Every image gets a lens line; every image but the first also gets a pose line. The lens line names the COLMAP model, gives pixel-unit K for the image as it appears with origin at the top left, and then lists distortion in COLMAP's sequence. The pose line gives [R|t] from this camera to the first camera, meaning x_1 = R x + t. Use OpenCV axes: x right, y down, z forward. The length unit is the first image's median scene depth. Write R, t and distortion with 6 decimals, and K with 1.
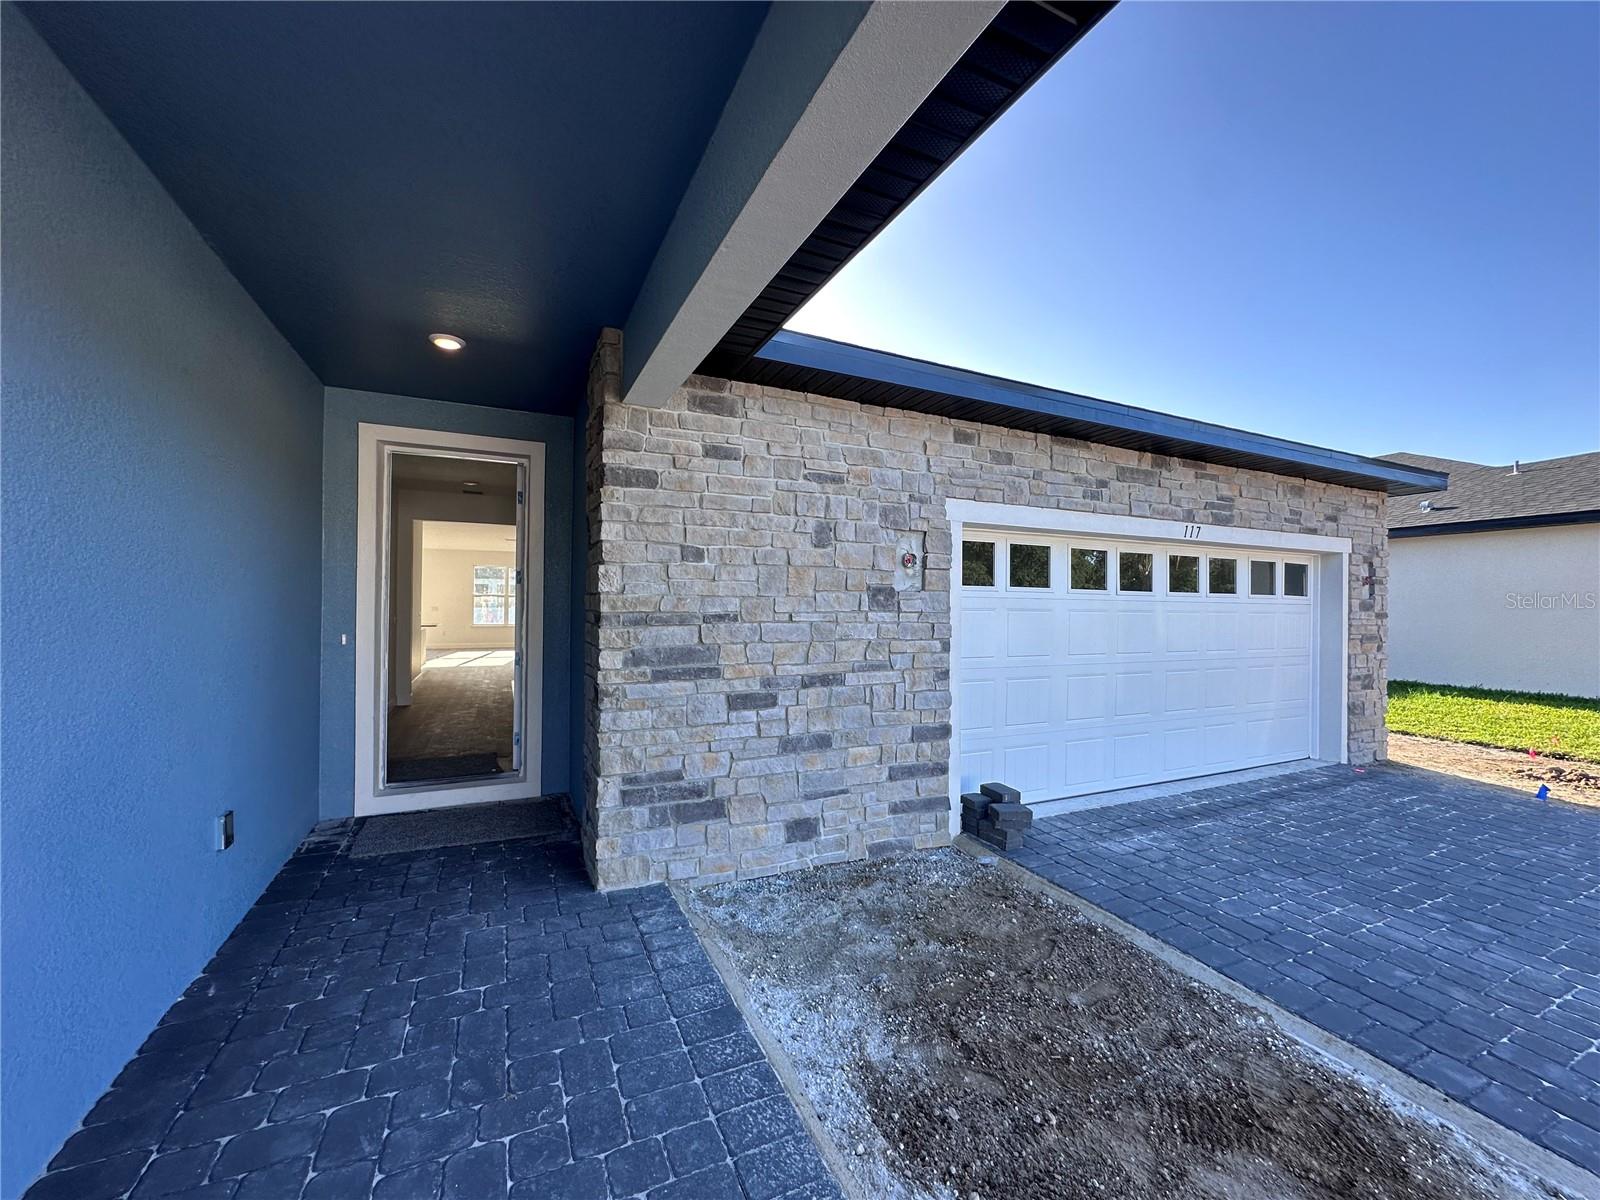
lens RADIAL K [[641.0, 0, 802.2], [0, 641.0, 592.4], [0, 0, 1]] dist [0.000043, 0.000022]
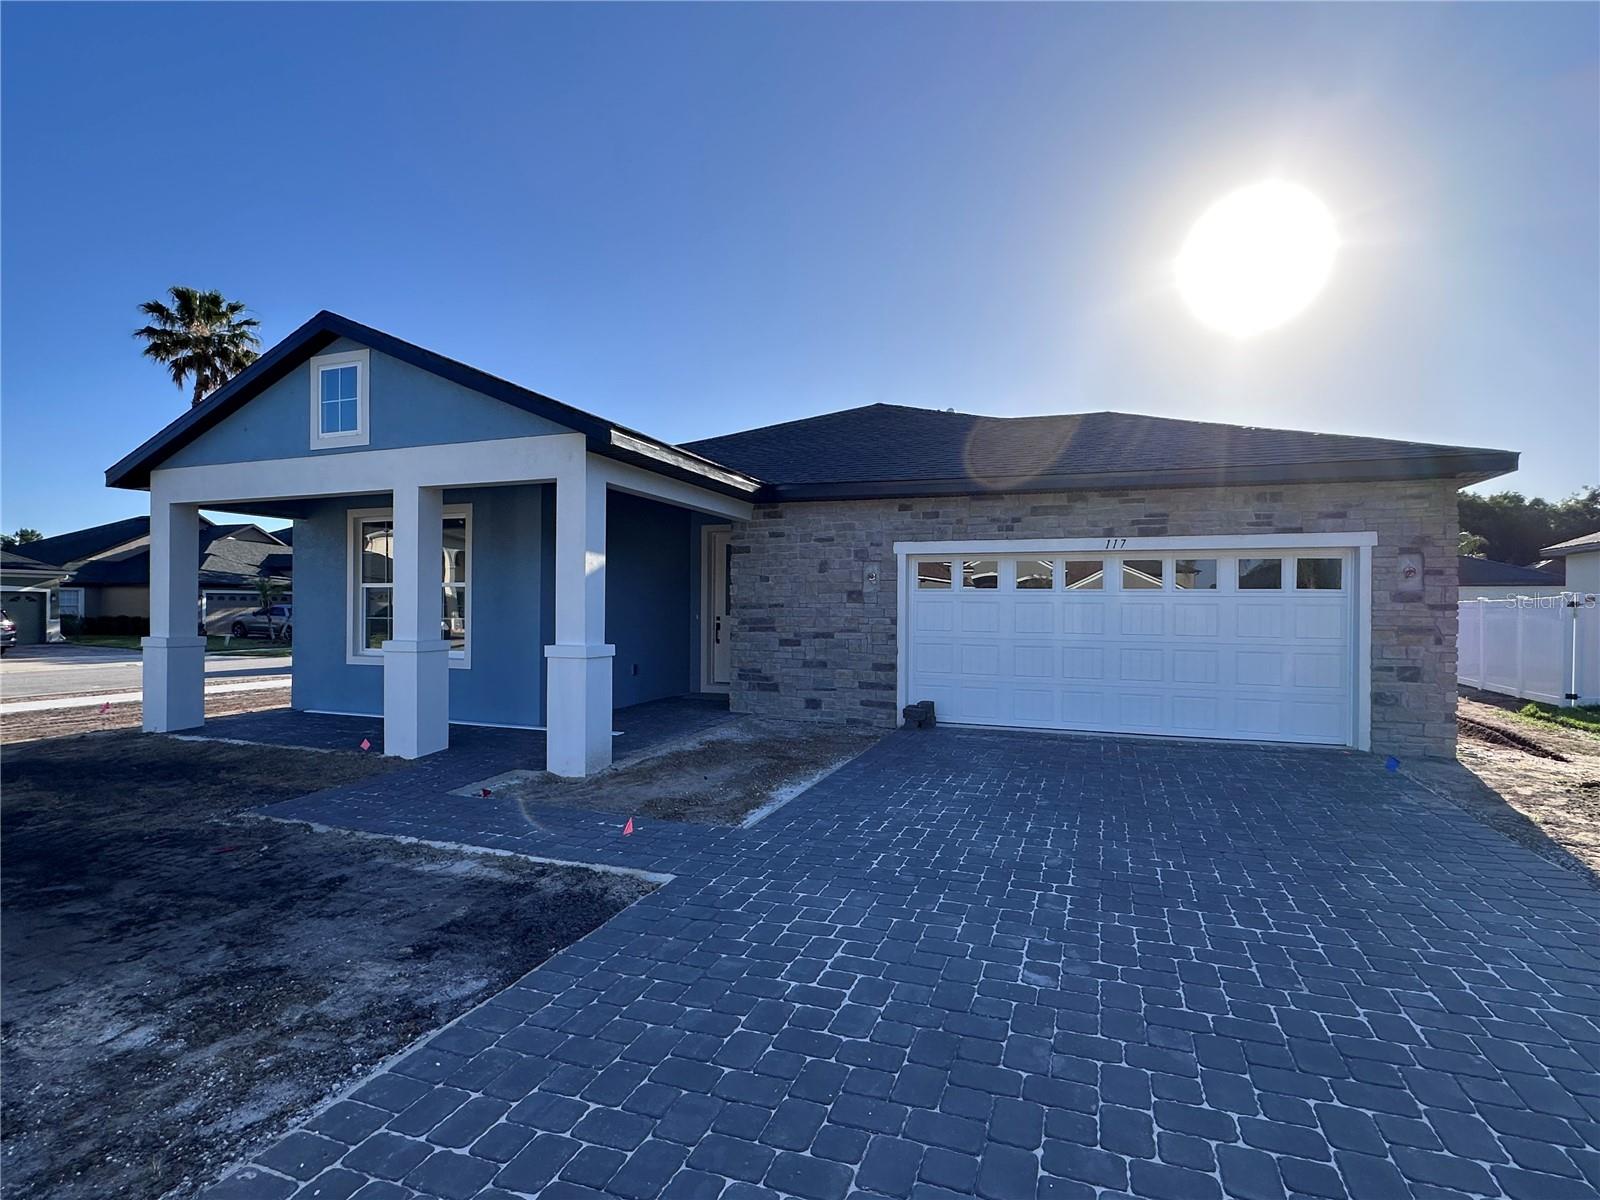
lens RADIAL K [[787.2, 0, 800.5], [0, 787.2, 606.4], [0, 0, 1]] dist [-0.000463, -0.000057]
pose [[0.704304, -0.014254, -0.709756, 1.742414], [0.007531, 0.999892, -0.012608, 0.070142], [0.709859, 0.003535, 0.704335, -0.843821]]
